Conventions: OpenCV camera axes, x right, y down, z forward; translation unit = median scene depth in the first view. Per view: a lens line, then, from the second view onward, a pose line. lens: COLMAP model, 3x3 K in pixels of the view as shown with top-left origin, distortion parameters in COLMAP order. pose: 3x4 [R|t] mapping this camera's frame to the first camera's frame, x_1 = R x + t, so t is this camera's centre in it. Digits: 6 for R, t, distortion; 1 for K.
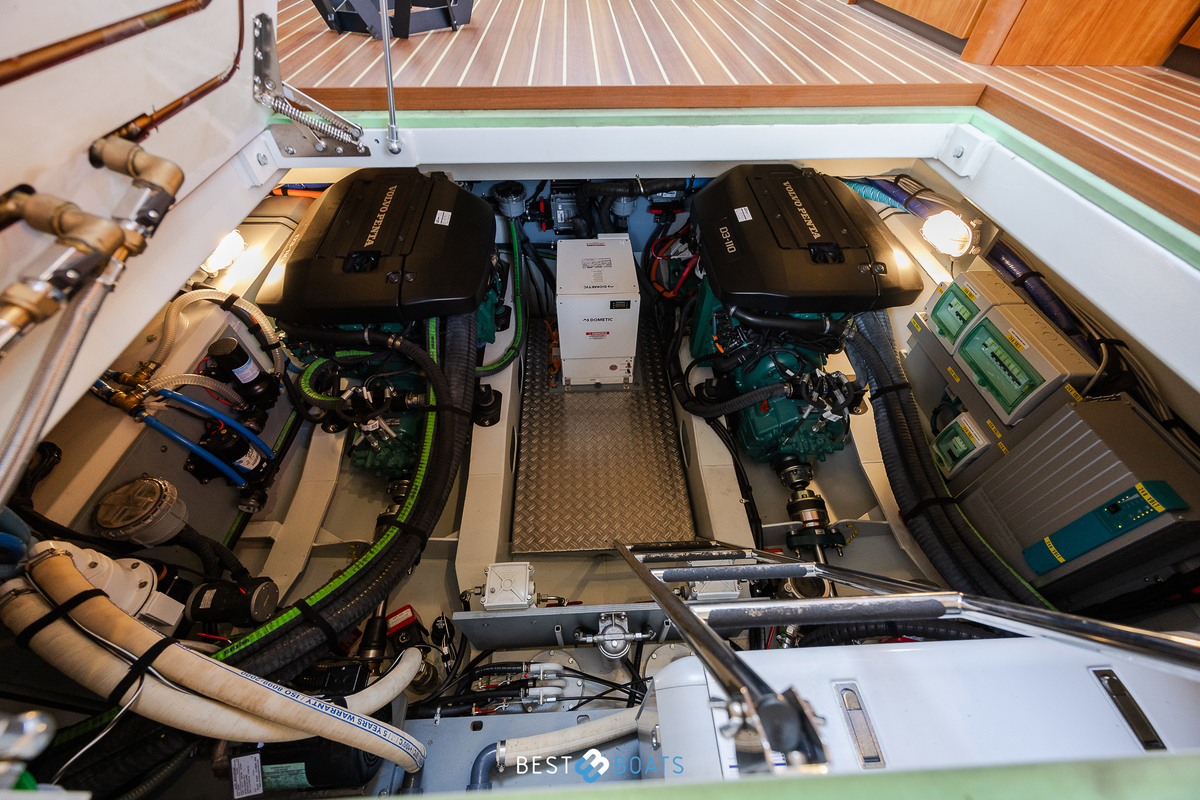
lens RADIAL K [[470.8, 0, 600.0], [0, 470.8, 400.0], [0, 0, 1]] dist [0.001127, 0.000051]
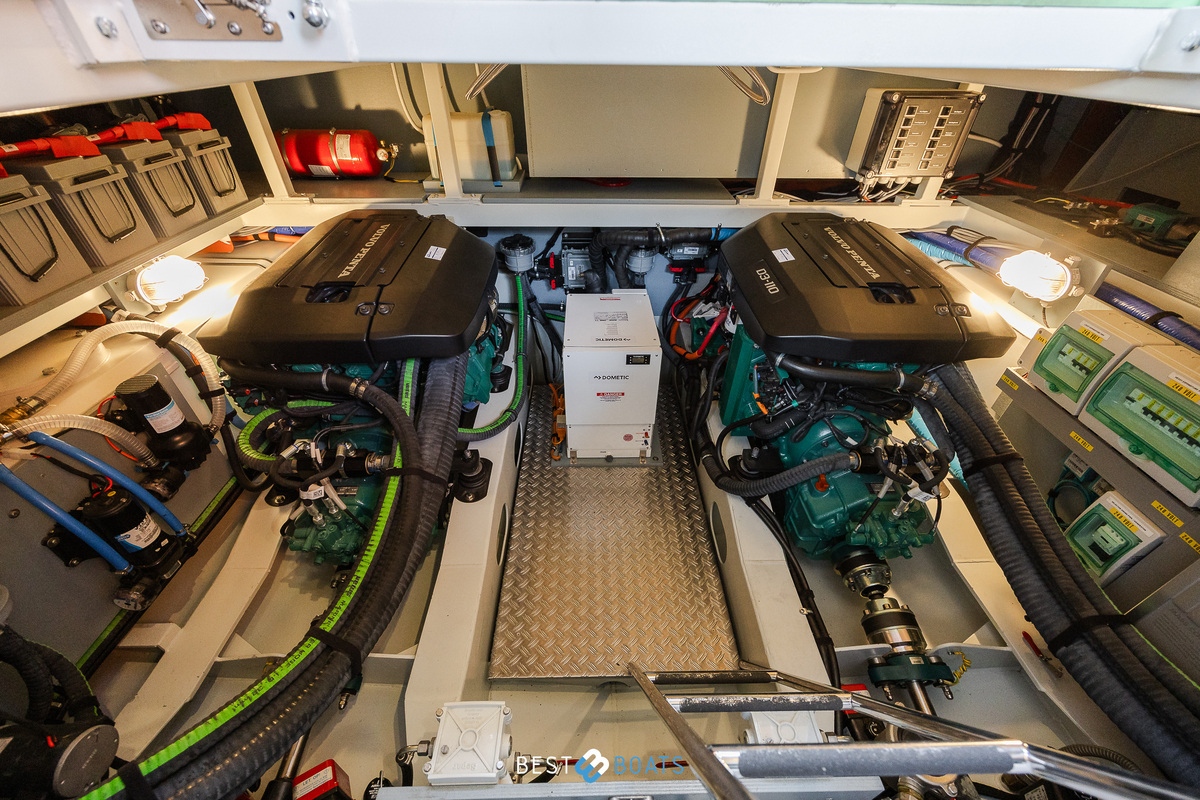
lens RADIAL K [[470.8, 0, 600.0], [0, 470.8, 400.0], [0, 0, 1]] dist [0.001127, 0.000051]
pose [[0.999638, 0.019361, -0.018680, -0.009515], [-0.022679, 0.979953, -0.197936, 0.043425], [0.014473, 0.198288, 0.980037, 0.207790]]
